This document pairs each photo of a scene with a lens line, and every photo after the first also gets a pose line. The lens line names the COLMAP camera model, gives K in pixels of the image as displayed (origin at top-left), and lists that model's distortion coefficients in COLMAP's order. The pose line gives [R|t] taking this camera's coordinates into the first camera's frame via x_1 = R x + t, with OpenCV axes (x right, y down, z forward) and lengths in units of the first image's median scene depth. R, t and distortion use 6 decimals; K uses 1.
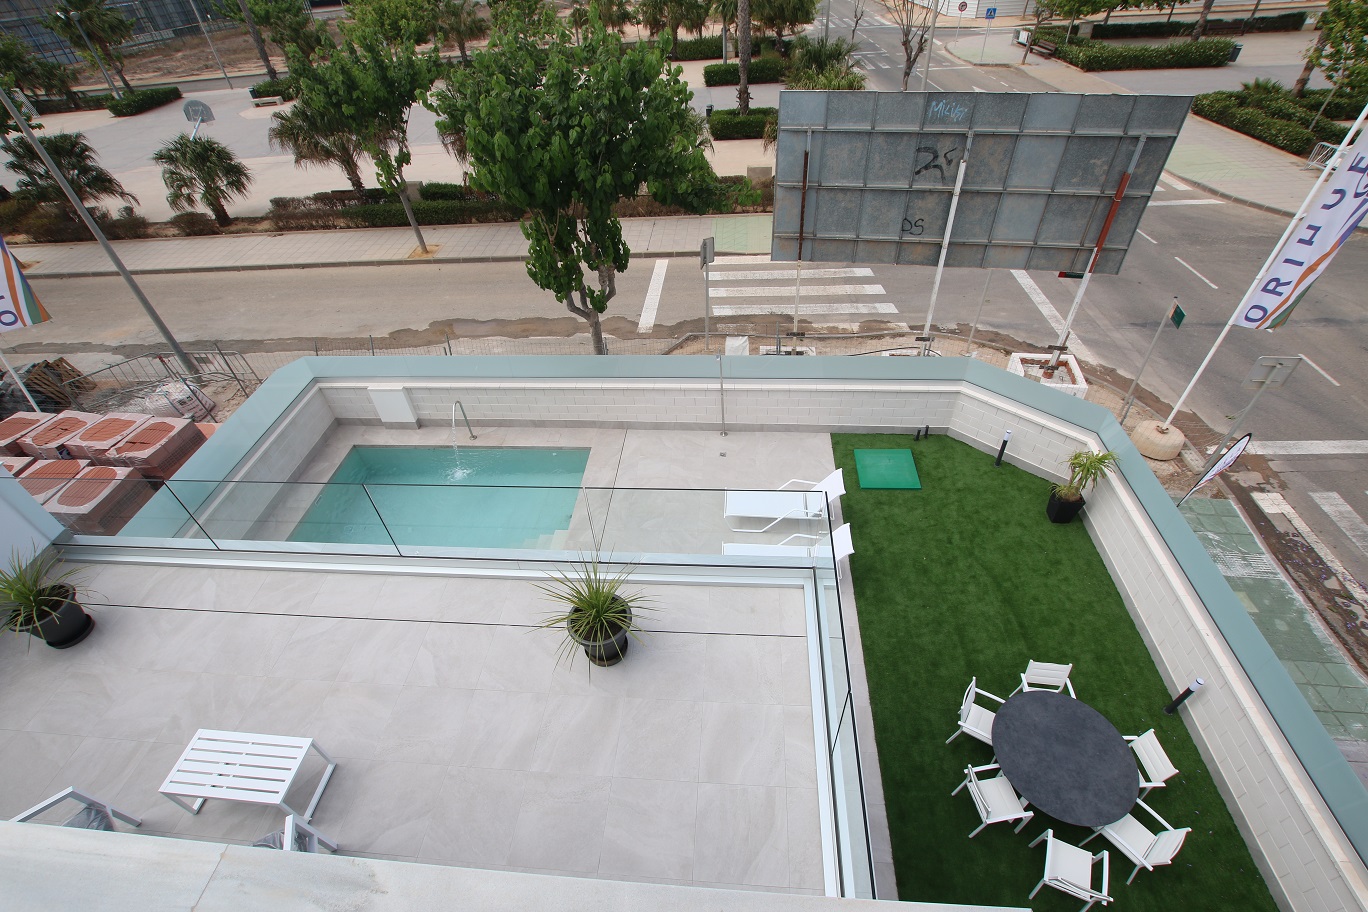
lens RADIAL K [[627.4, 0, 677.8], [0, 627.4, 462.5], [0, 0, 1]] dist [-0.029519, 0.006151]
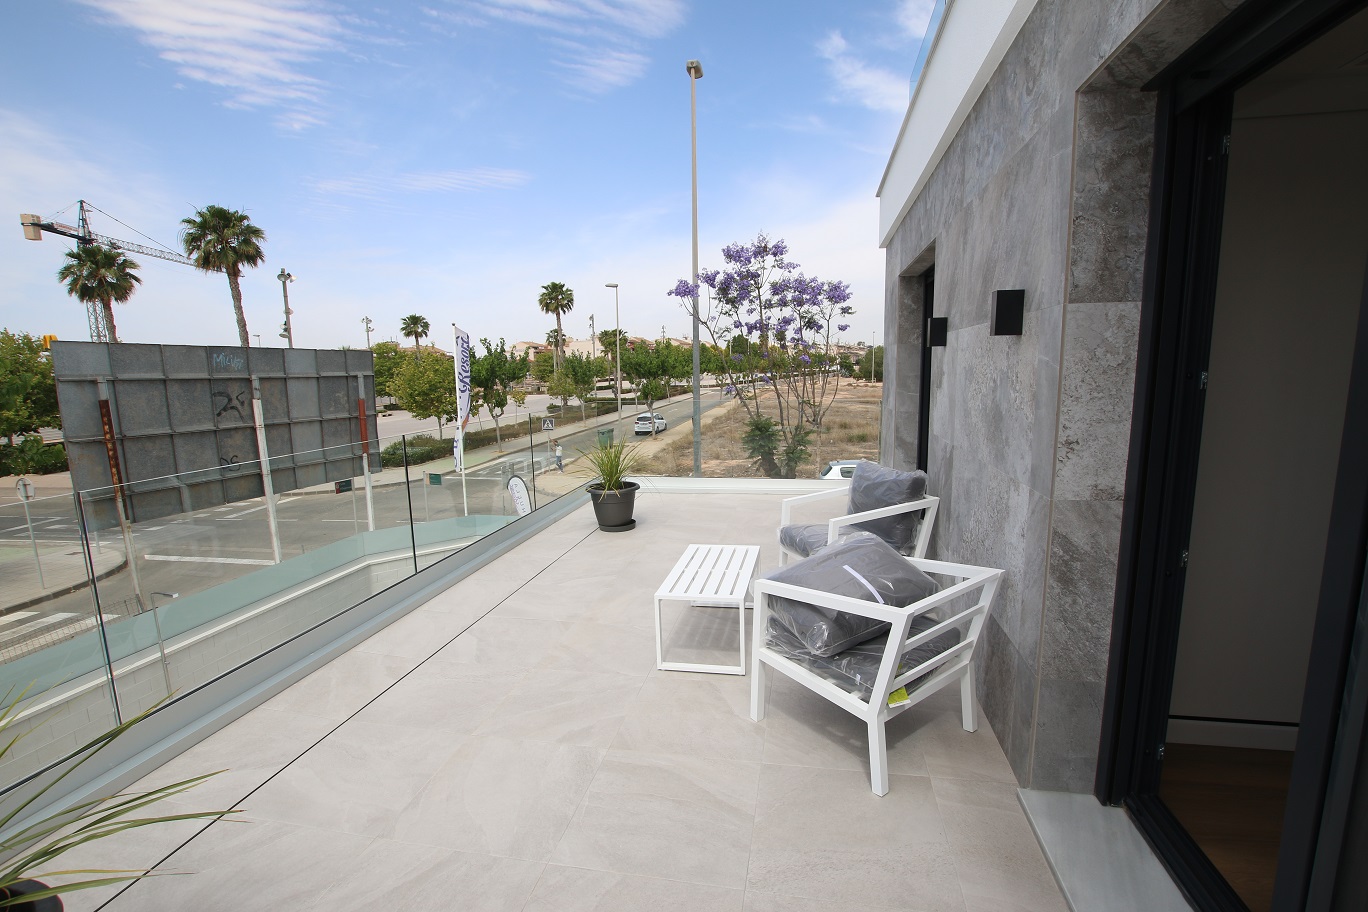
lens RADIAL K [[627.4, 0, 690.6], [0, 627.4, 461.5], [0, 0, 1]] dist [-0.029519, 0.006151]
pose [[0.104545, -0.099967, 0.989483, -0.579360], [0.675890, 0.736996, 0.003046, 0.137723], [-0.729549, 0.668464, 0.144616, 0.298537]]
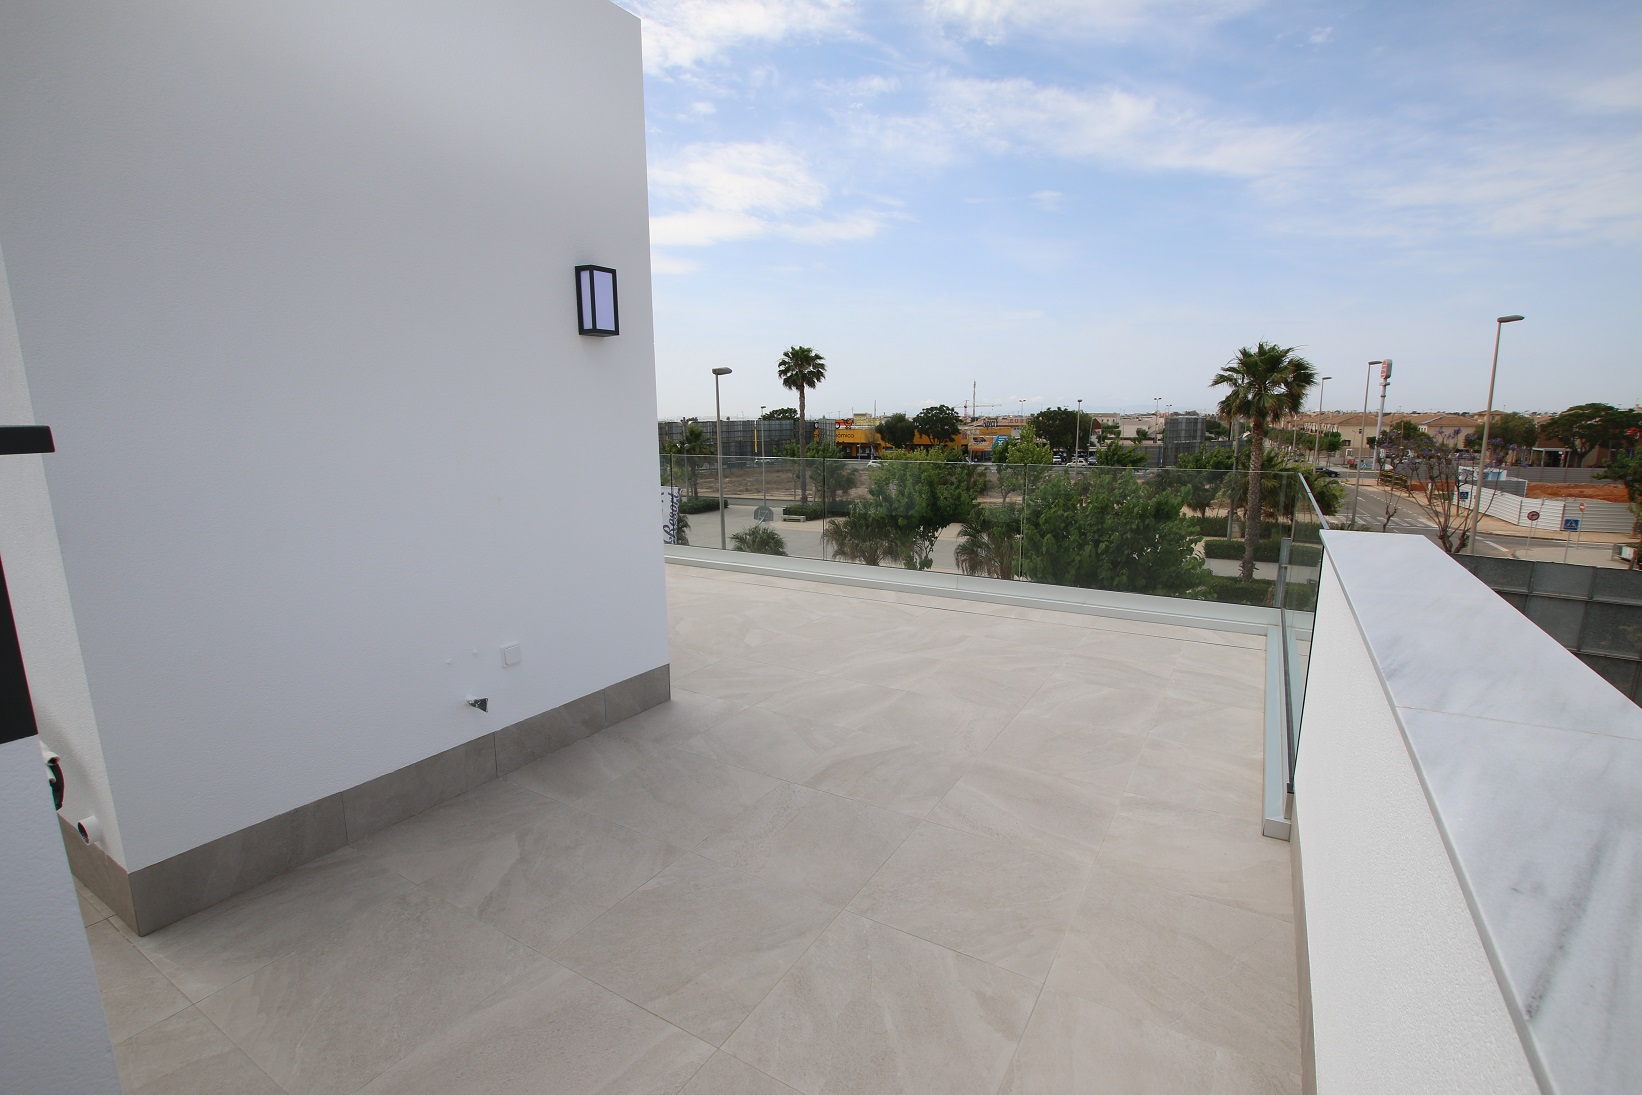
lens RADIAL K [[753.1, 0, 827.1], [0, 753.1, 558.6], [0, 0, 1]] dist [-0.029519, 0.006151]
pose [[0.903329, 0.129657, -0.408884, -0.038138], [-0.318032, 0.842092, -0.435588, 0.342171], [0.287841, 0.523517, 0.801921, -0.393193]]
